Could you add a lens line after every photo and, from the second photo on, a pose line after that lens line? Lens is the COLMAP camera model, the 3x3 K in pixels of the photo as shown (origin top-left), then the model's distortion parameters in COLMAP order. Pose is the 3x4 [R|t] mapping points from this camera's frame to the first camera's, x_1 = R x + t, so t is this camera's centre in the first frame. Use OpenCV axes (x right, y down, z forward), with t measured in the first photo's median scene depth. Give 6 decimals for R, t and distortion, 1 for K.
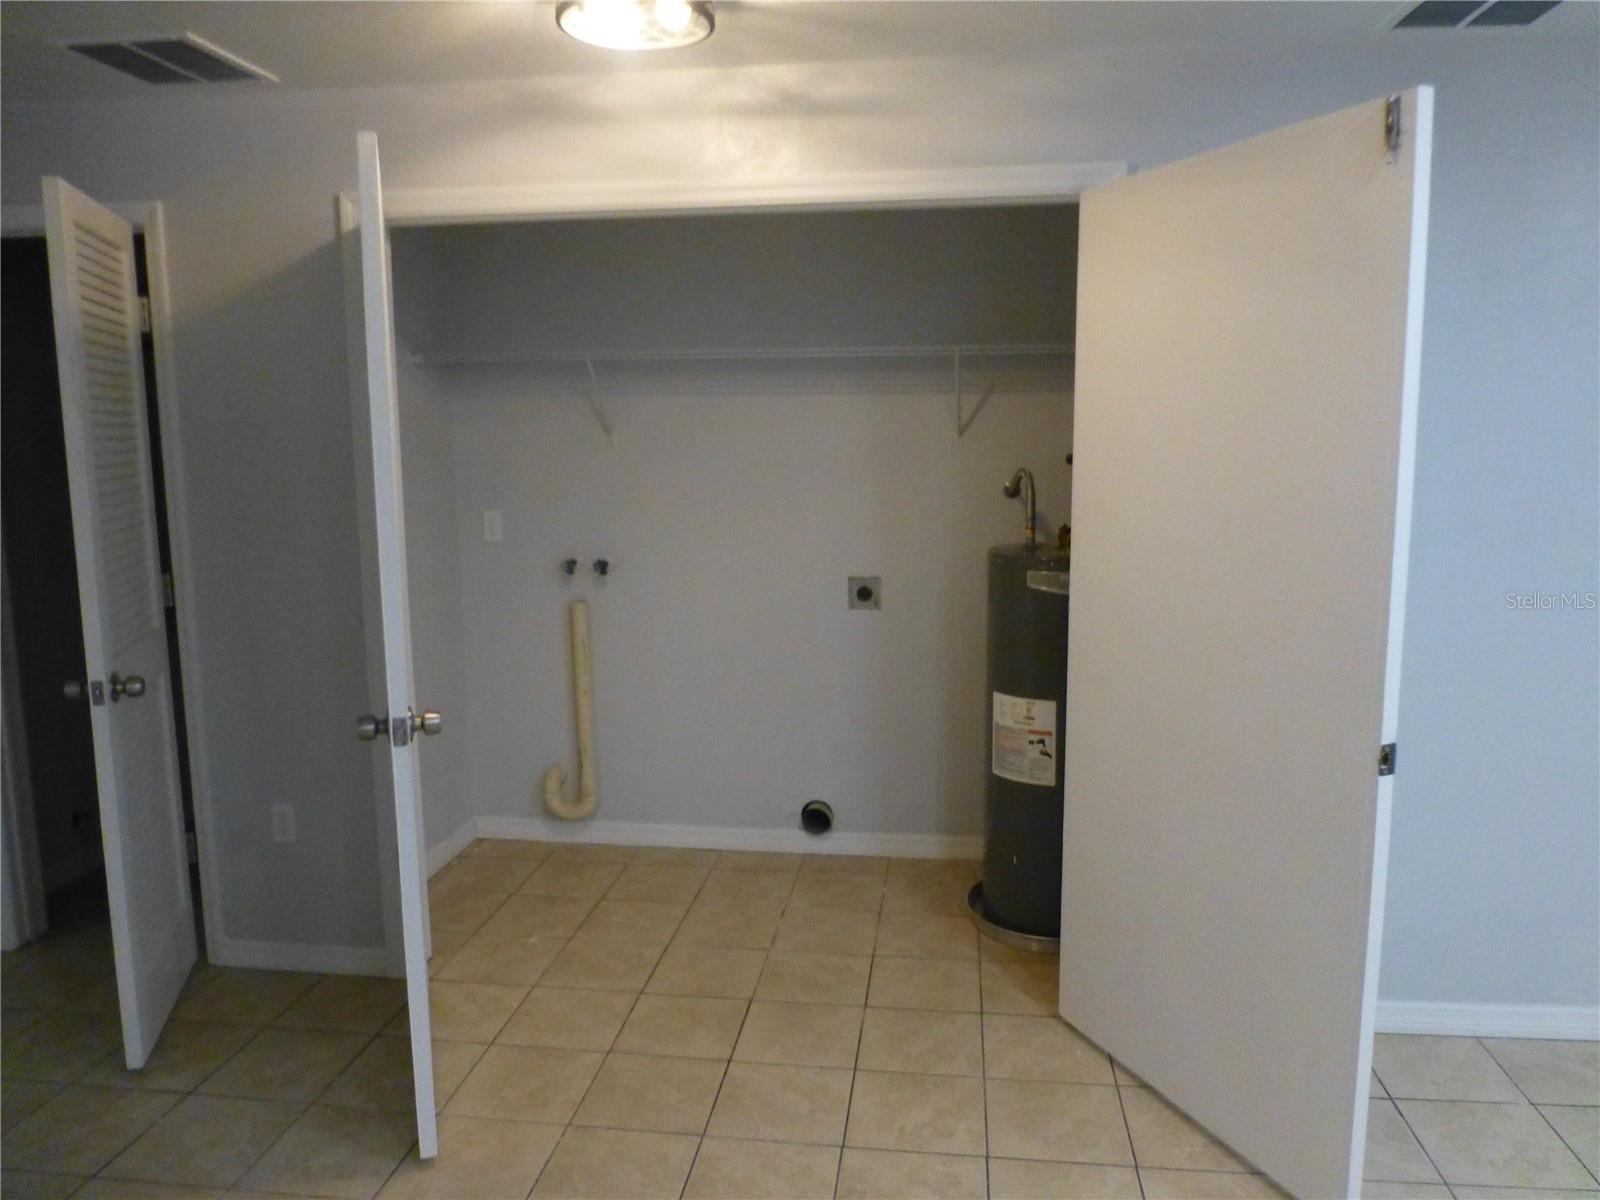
lens RADIAL K [[1154.7, 0, 793.6], [0, 1154.7, 613.9], [0, 0, 1]] dist [0.000603, -0.000384]
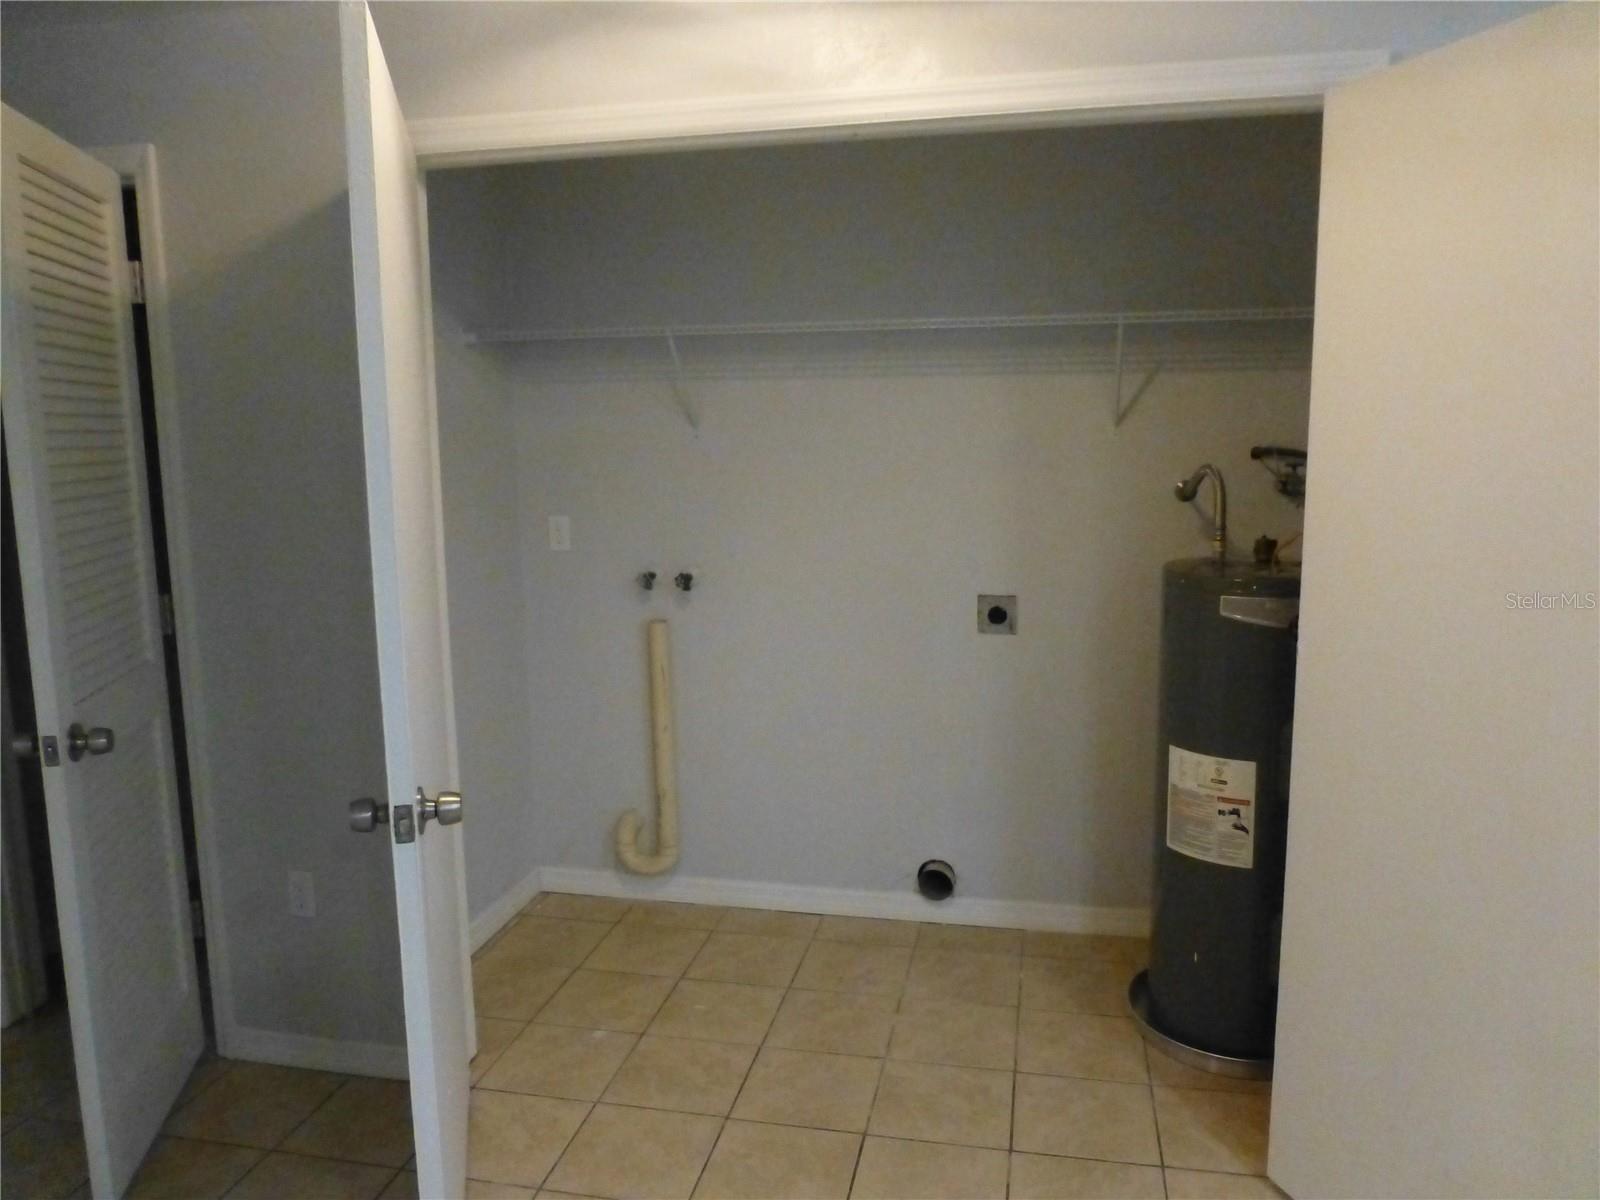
lens RADIAL K [[1154.8, 0, 800.0], [0, 1154.8, 600.0], [0, 0, 1]] dist [-0.018496, -0.001814]
pose [[0.997418, 0.005492, -0.071609, -0.025003], [-0.006187, 0.999936, -0.009492, -0.024119], [0.071552, 0.009910, 0.997388, 0.193949]]
